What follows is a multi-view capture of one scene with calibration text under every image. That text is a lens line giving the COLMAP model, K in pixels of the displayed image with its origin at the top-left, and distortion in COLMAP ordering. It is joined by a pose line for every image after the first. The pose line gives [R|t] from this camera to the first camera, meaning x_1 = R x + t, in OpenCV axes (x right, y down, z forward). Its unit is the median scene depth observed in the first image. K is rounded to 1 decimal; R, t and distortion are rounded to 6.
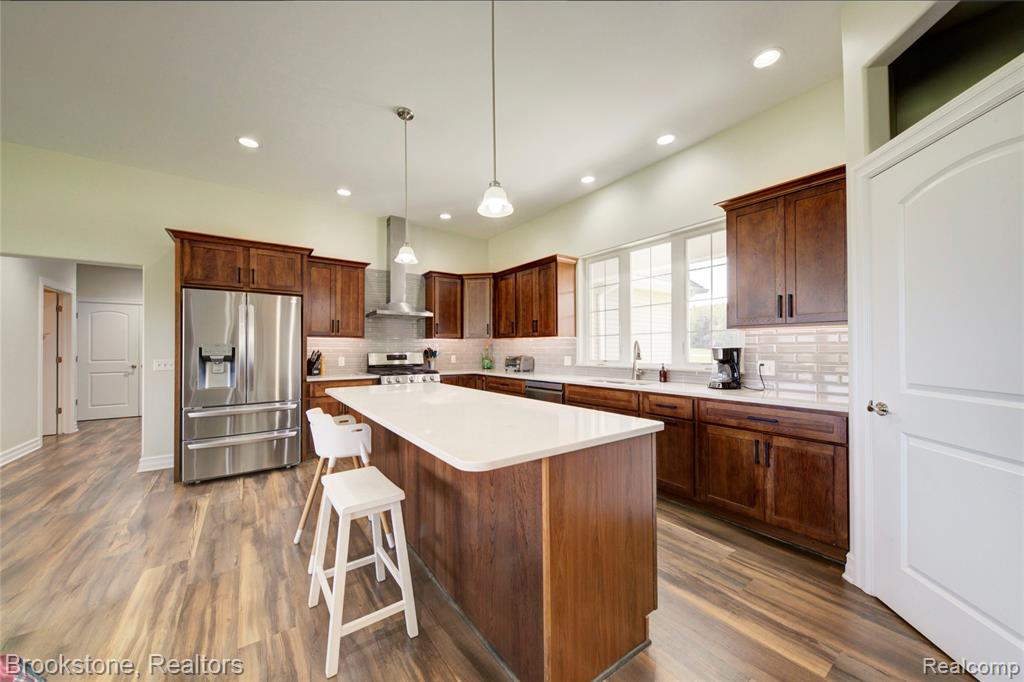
lens RADIAL K [[367.8, 0, 509.0], [0, 367.8, 346.9], [0, 0, 1]] dist [-0.002201, -0.000234]
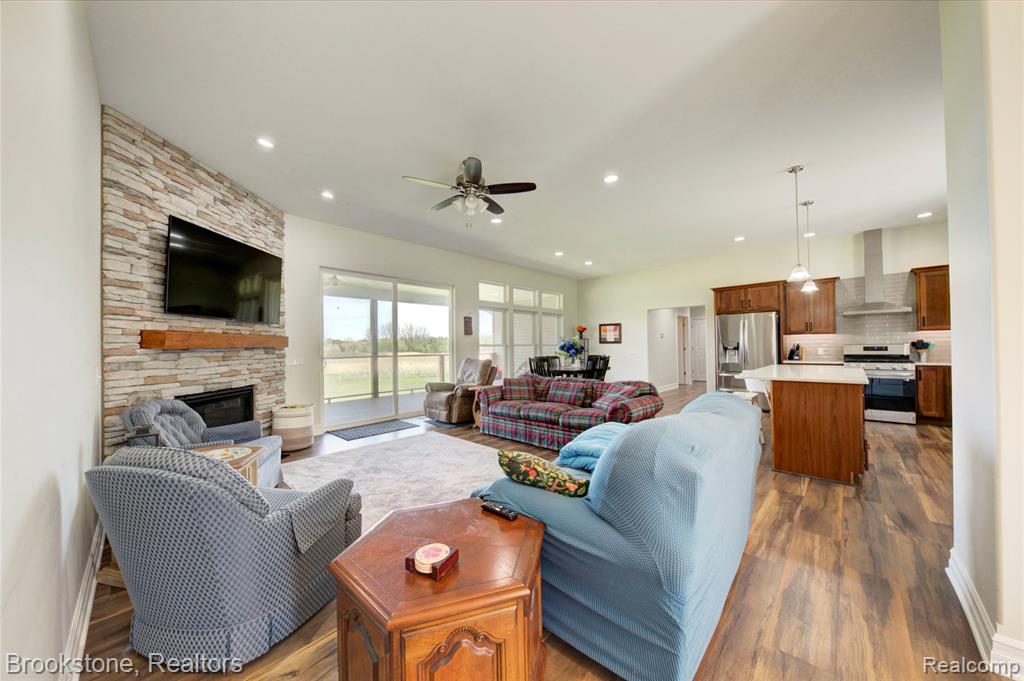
lens RADIAL K [[356.8, 0, 508.9], [0, 356.8, 344.7], [0, 0, 1]] dist [-0.007085, -0.000111]
pose [[0.186266, -0.006377, -0.982479, 0.608552], [0.019232, 0.999811, -0.002844, -0.003649], [0.982311, -0.018366, 0.186353, -0.379475]]
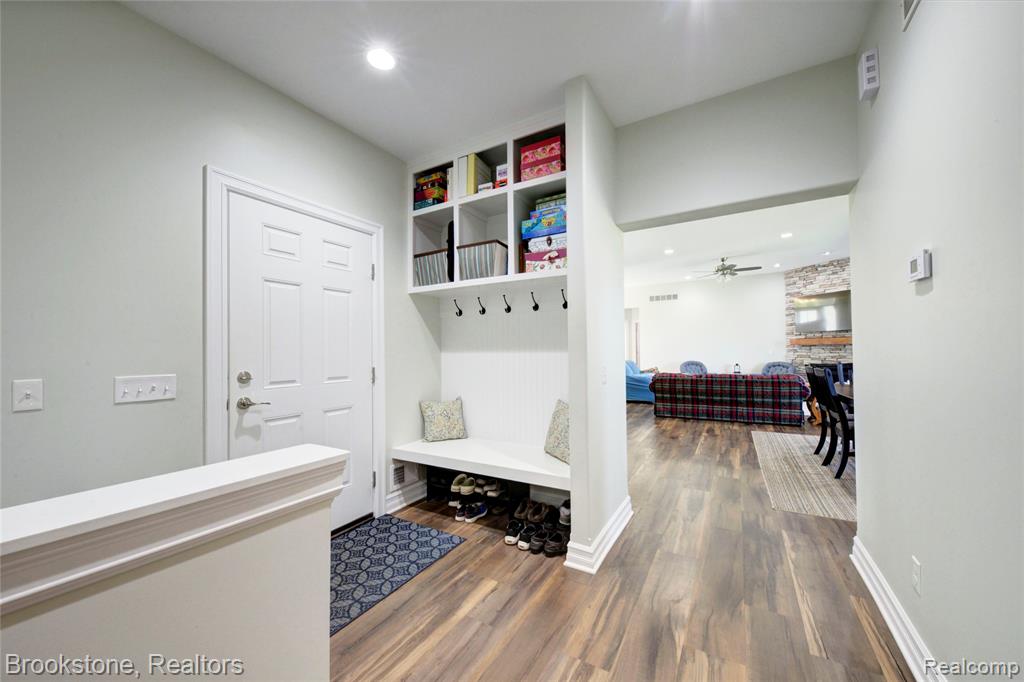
lens RADIAL K [[379.5, 0, 511.3], [0, 379.5, 344.5], [0, 0, 1]] dist [0.014904, -0.007391]
pose [[-0.400548, 0.020158, 0.916054, -1.195396], [0.006729, 0.999796, -0.019059, 0.012136], [-0.916251, -0.001469, -0.400602, 1.127661]]
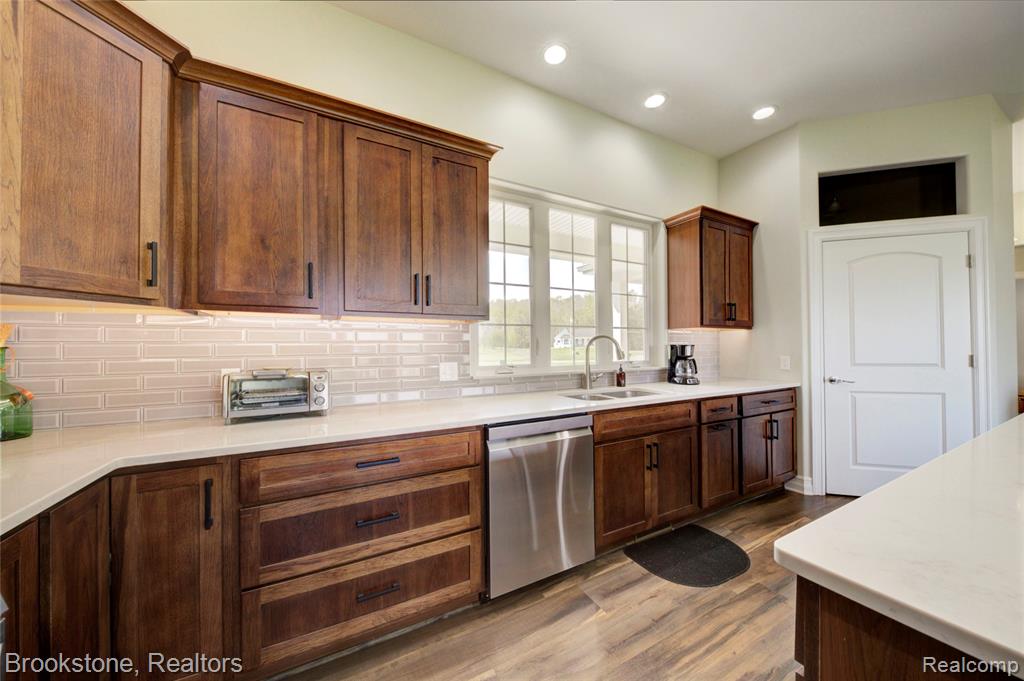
lens RADIAL K [[351.8, 0, 512.1], [0, 351.8, 344.6], [0, 0, 1]] dist [0.009561, -0.005567]
pose [[0.122449, 0.010262, 0.992422, -0.274428], [0.003647, 0.999935, -0.010790, 0.006895], [-0.992468, 0.004941, 0.122404, 0.795329]]
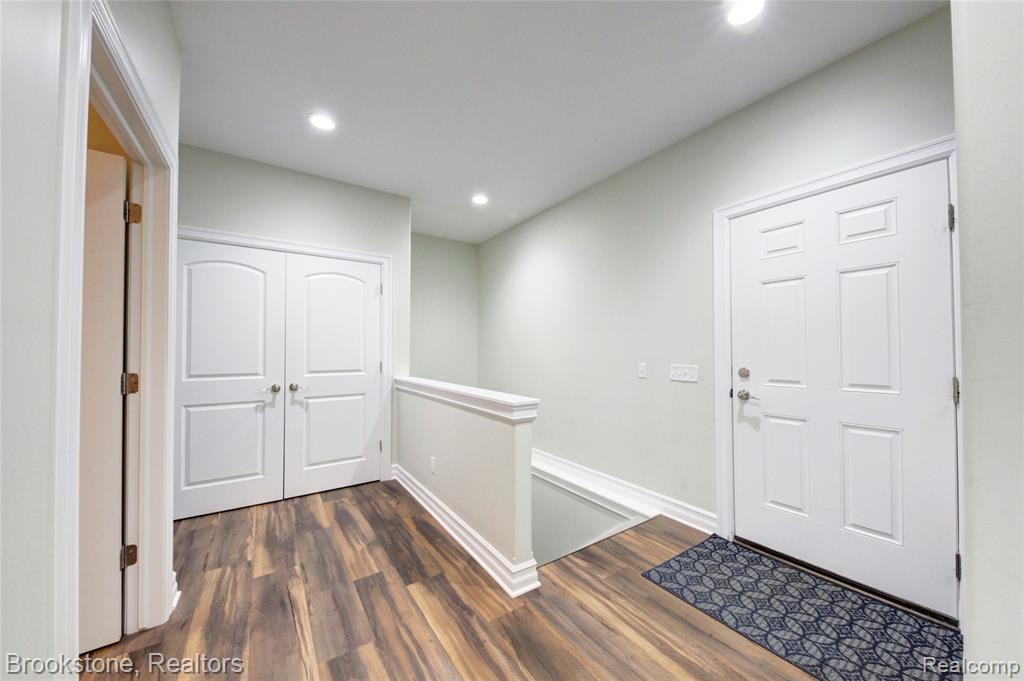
lens RADIAL K [[356.8, 0, 508.9], [0, 356.8, 344.7], [0, 0, 1]] dist [-0.007085, -0.000111]
pose [[0.999680, -0.001843, -0.025217, -0.986374], [0.001531, 0.999922, -0.012386, 0.008092], [0.025238, 0.012343, 0.999605, 0.777508]]
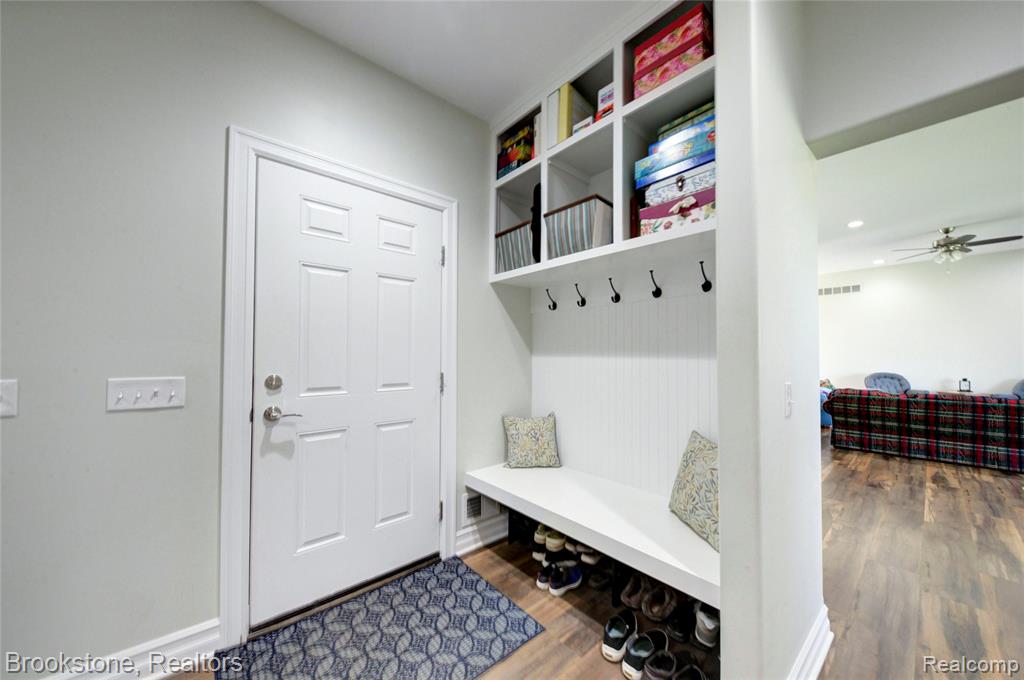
lens RADIAL K [[363.4, 0, 512.0], [0, 363.4, 345.7], [0, 0, 1]] dist [0.012603, -0.006323]
pose [[-0.089295, 0.024521, 0.995703, -1.045343], [-0.009614, 0.999629, -0.025480, 0.011601], [-0.995959, -0.011848, -0.089026, 1.046035]]
